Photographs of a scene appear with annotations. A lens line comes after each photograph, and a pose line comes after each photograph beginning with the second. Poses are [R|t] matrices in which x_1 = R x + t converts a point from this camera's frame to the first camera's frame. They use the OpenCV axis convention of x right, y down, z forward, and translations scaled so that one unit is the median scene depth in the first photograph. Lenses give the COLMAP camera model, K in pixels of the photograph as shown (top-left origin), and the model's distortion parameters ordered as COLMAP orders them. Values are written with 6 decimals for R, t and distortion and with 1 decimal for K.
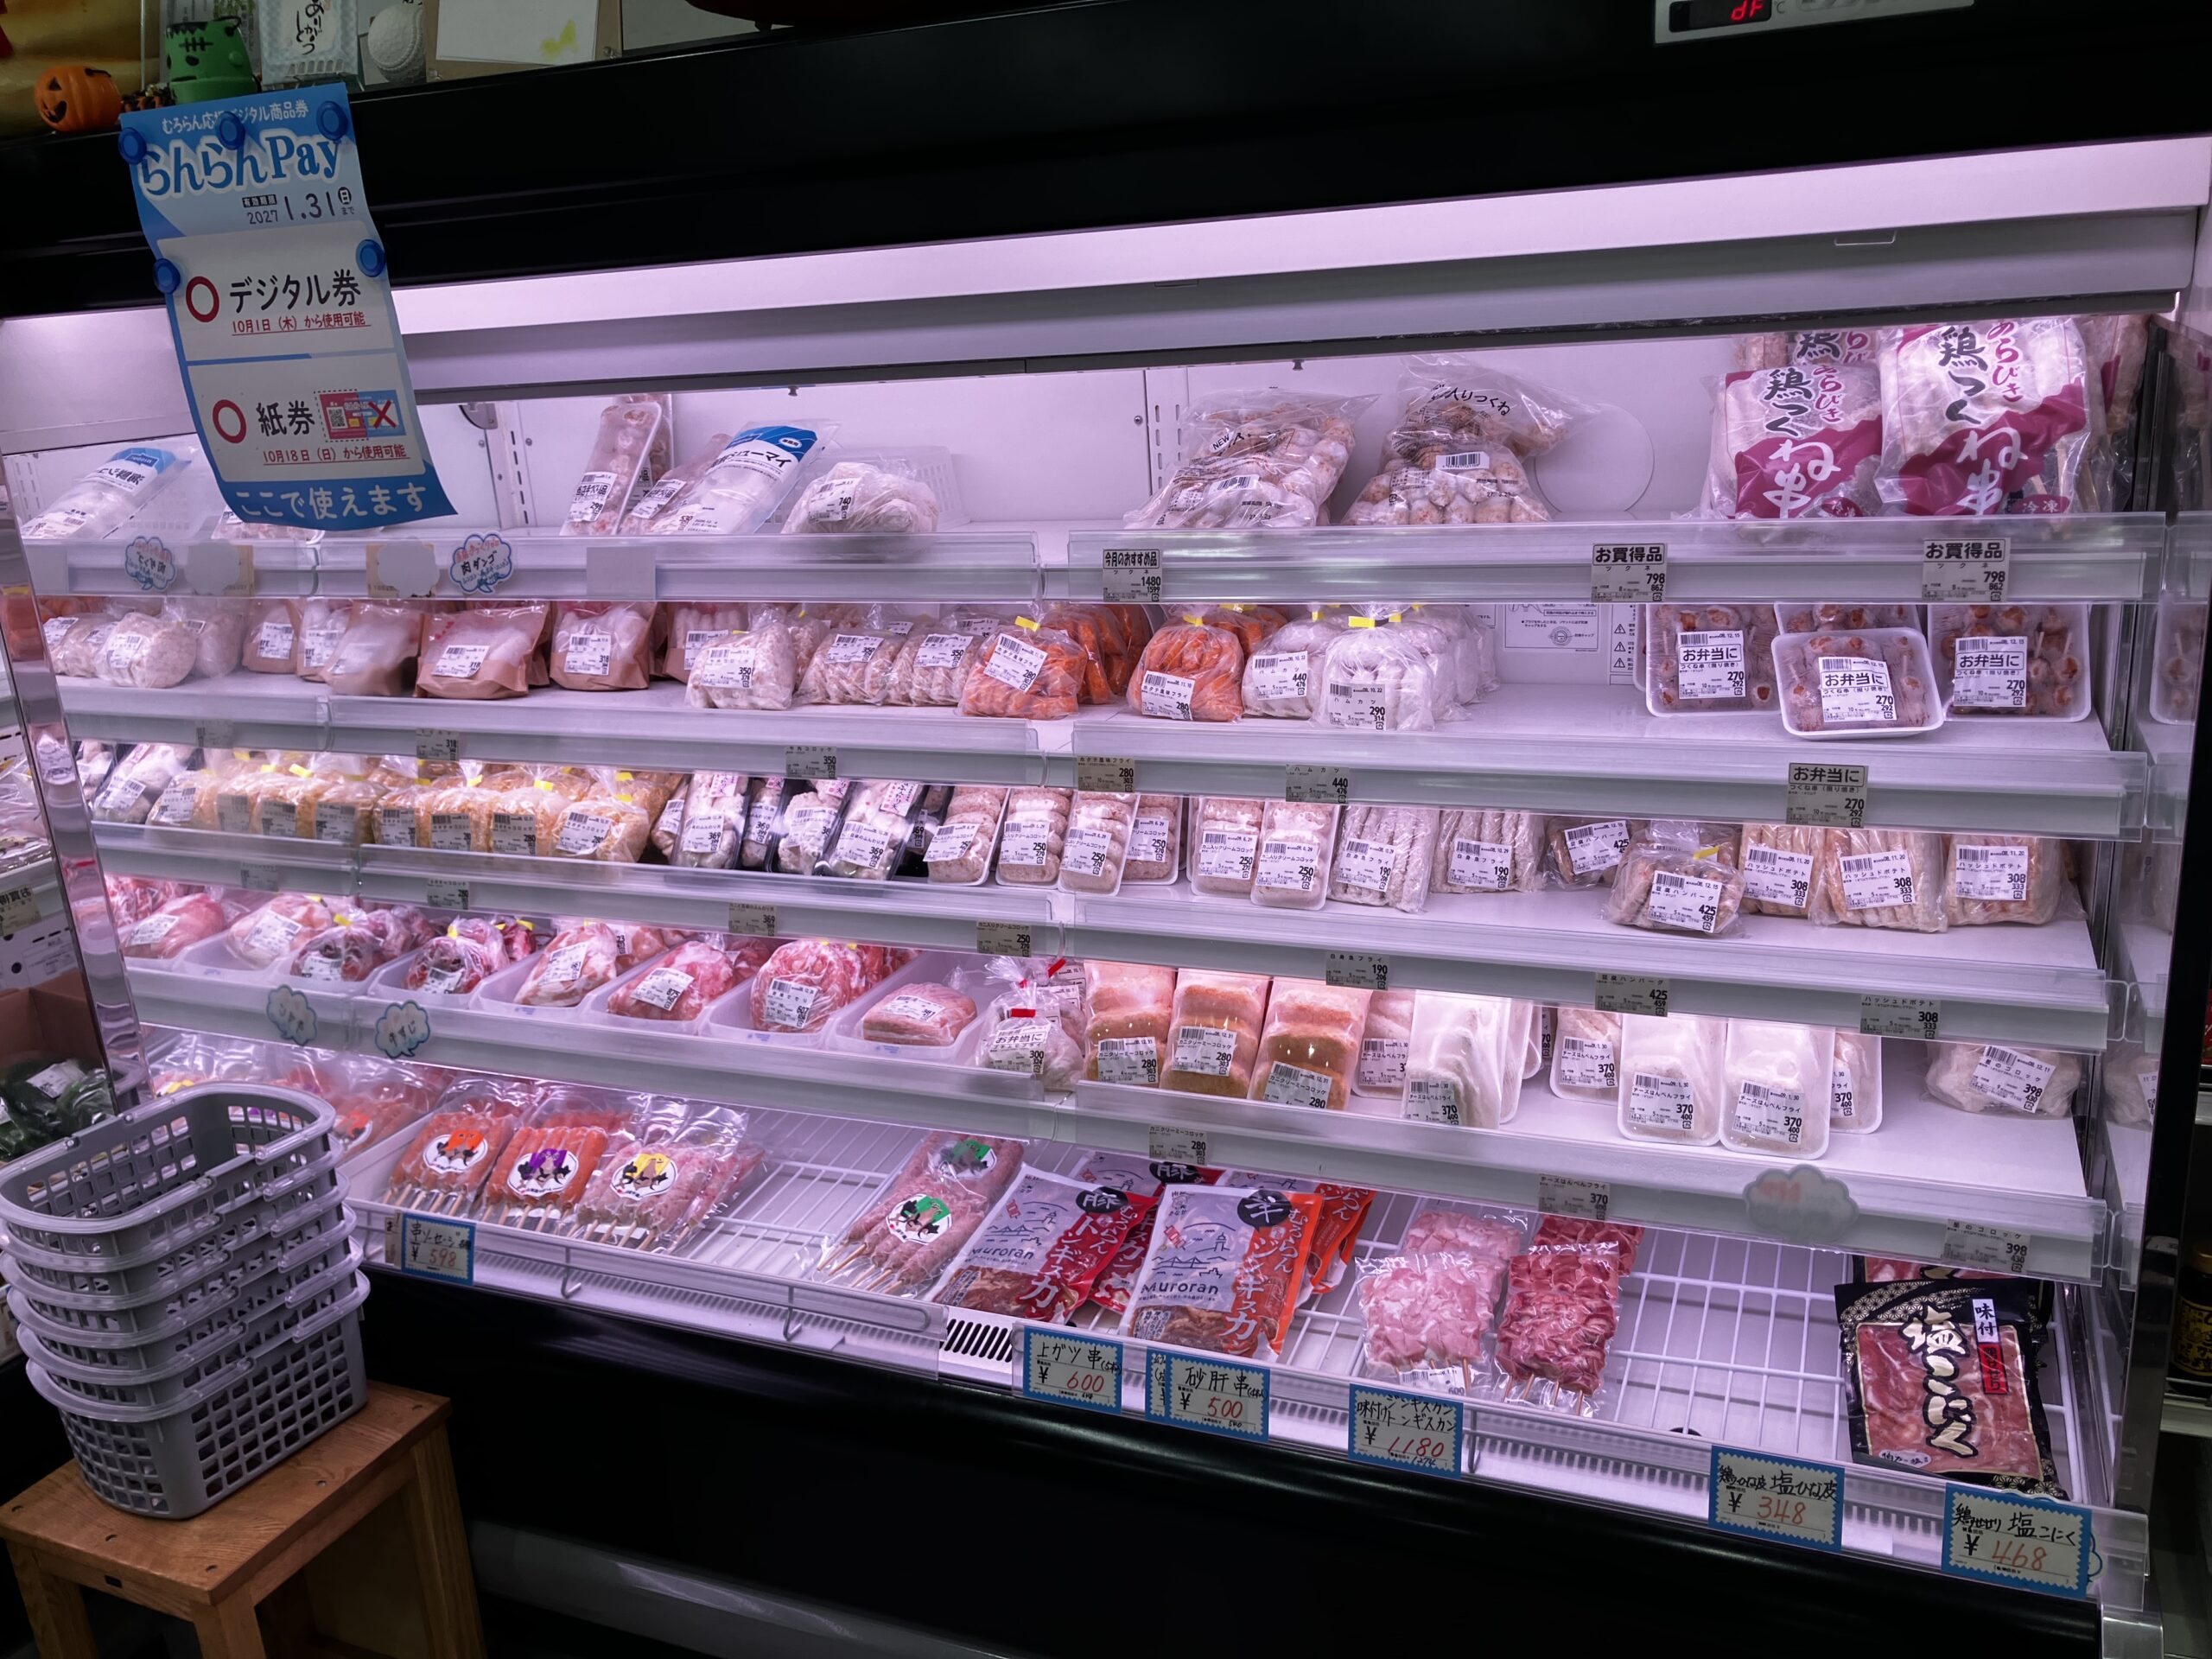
lens RADIAL K [[1825.1, 0, 1106.0], [0, 1825.1, 829.5], [0, 0, 1]] dist [0.008509, -0.008058]
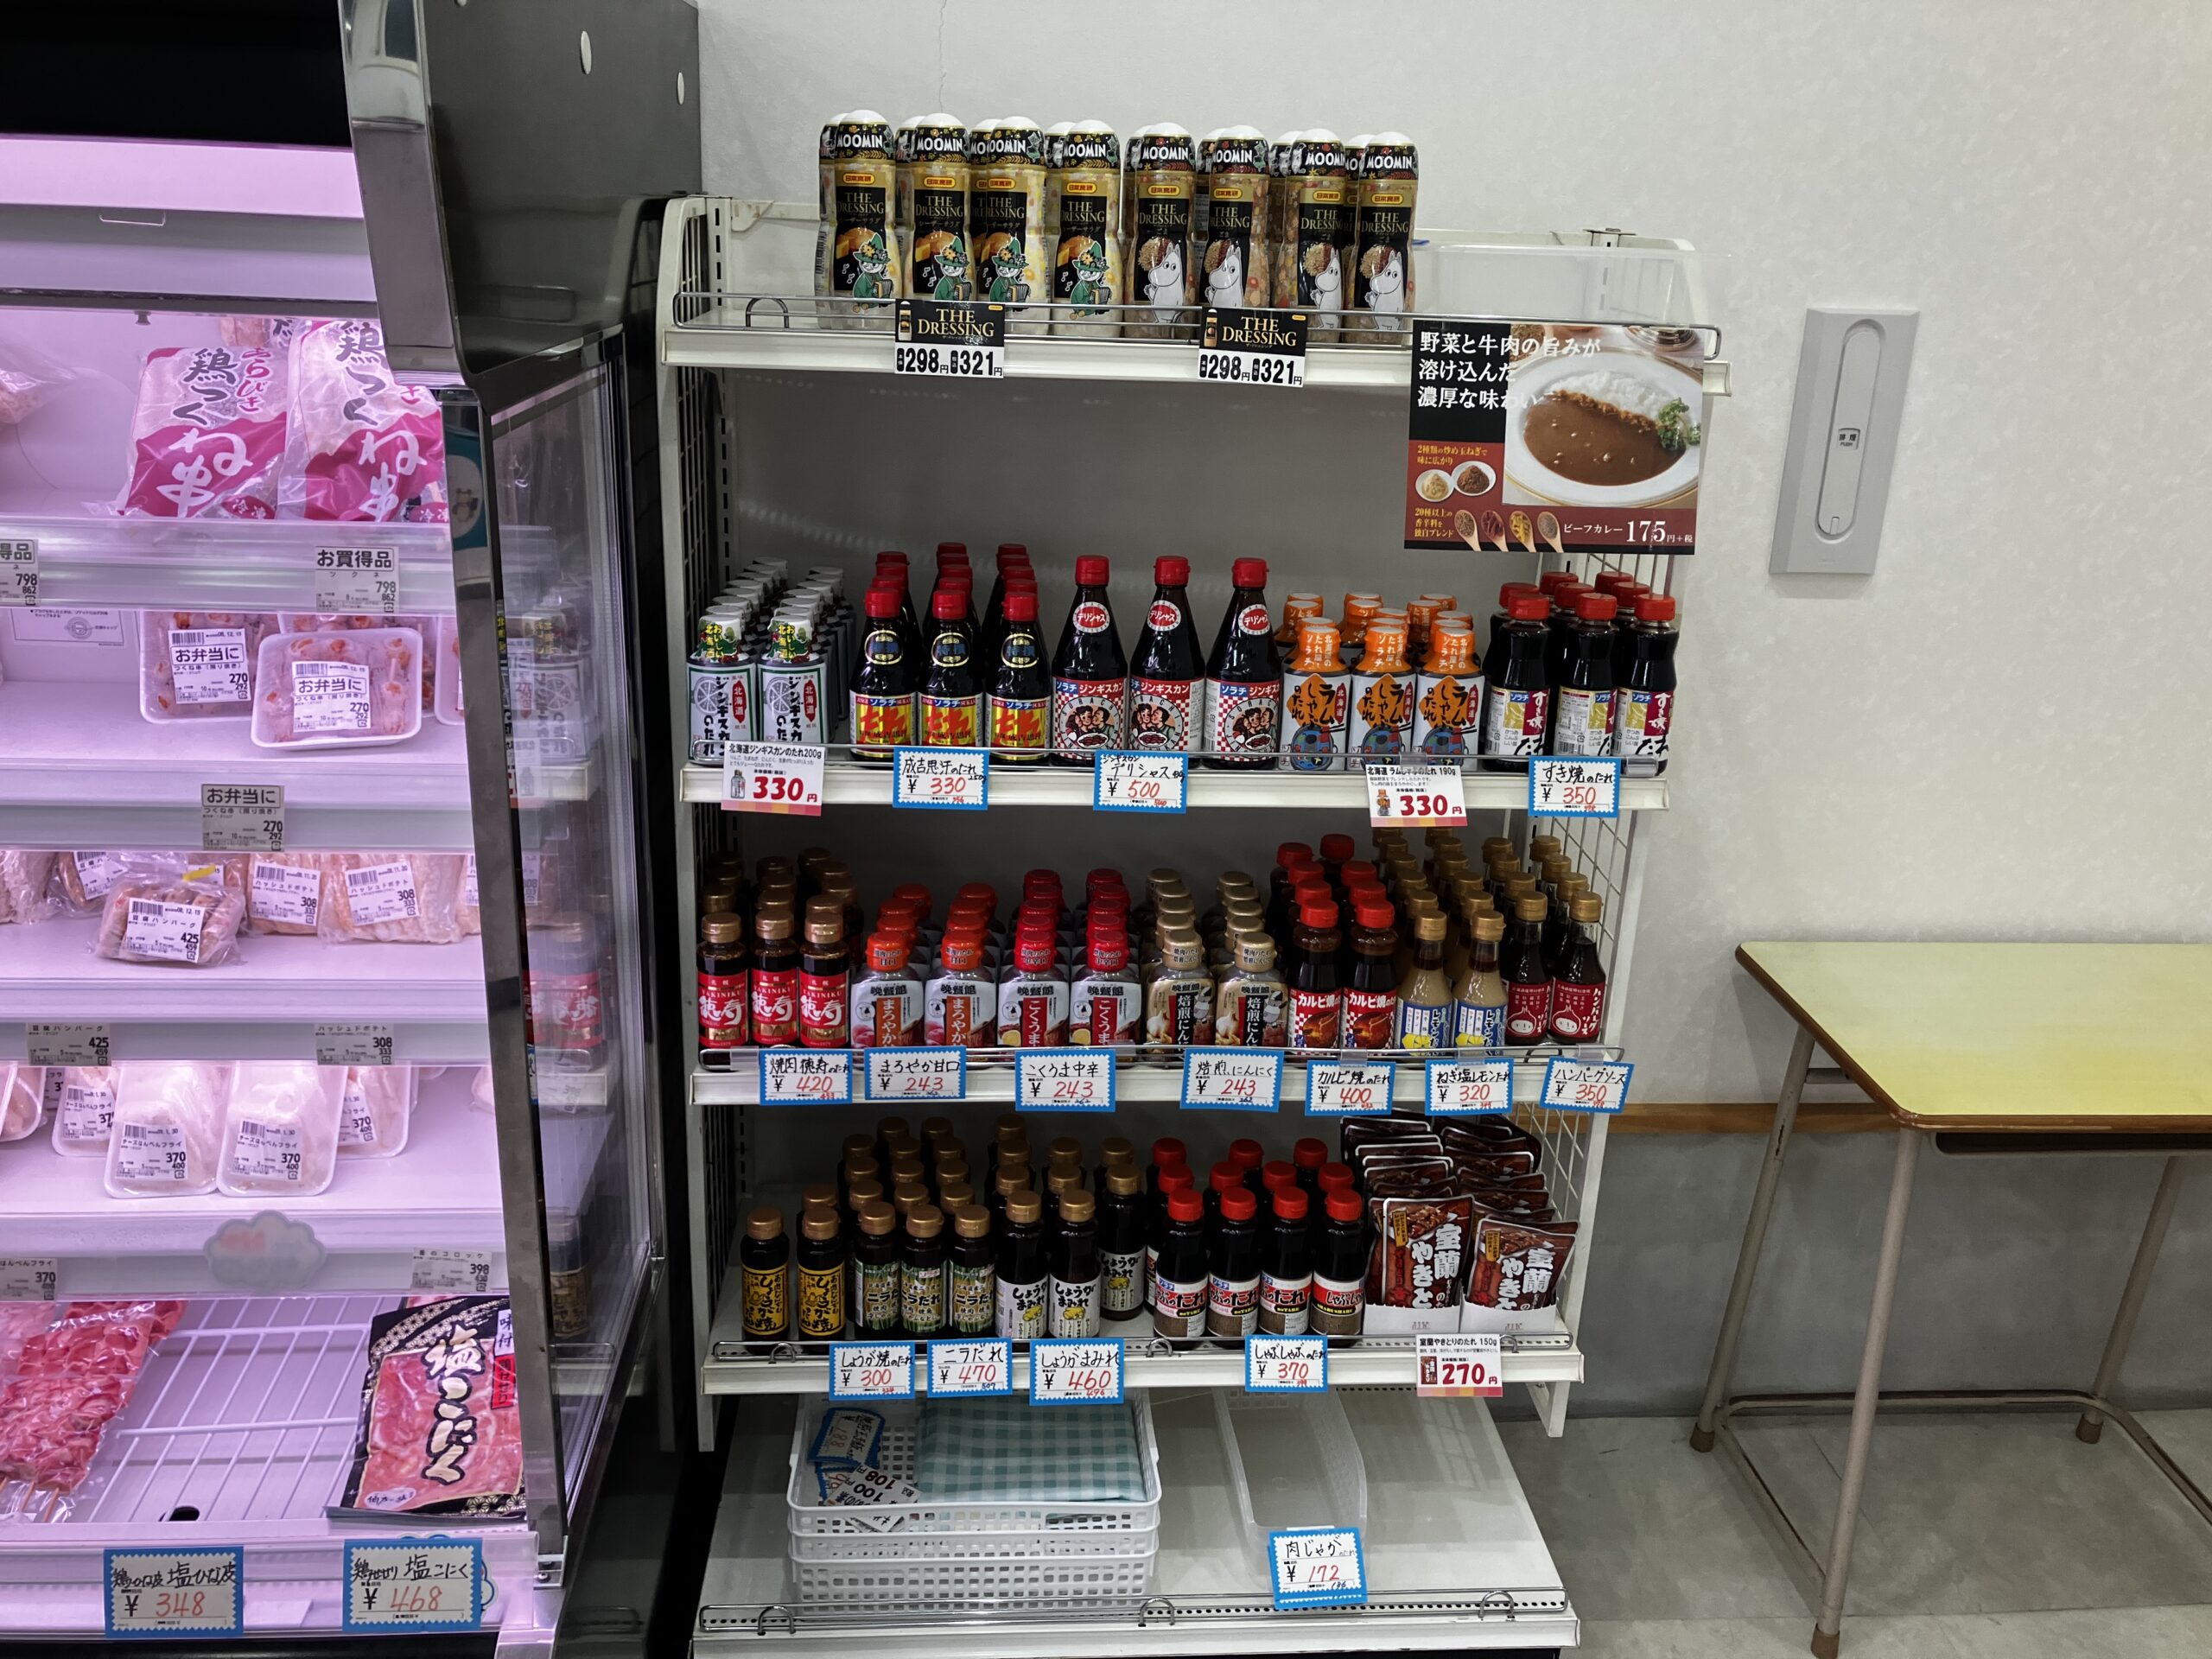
lens RADIAL K [[1832.2, 0, 1103.3], [0, 1832.2, 818.0], [0, 0, 1]] dist [0.006042, 0.001987]
pose [[0.878785, -0.048603, 0.474737, 0.310784], [0.036322, 0.998727, 0.035013, -0.032810], [-0.475834, -0.013525, 0.879431, -0.023934]]
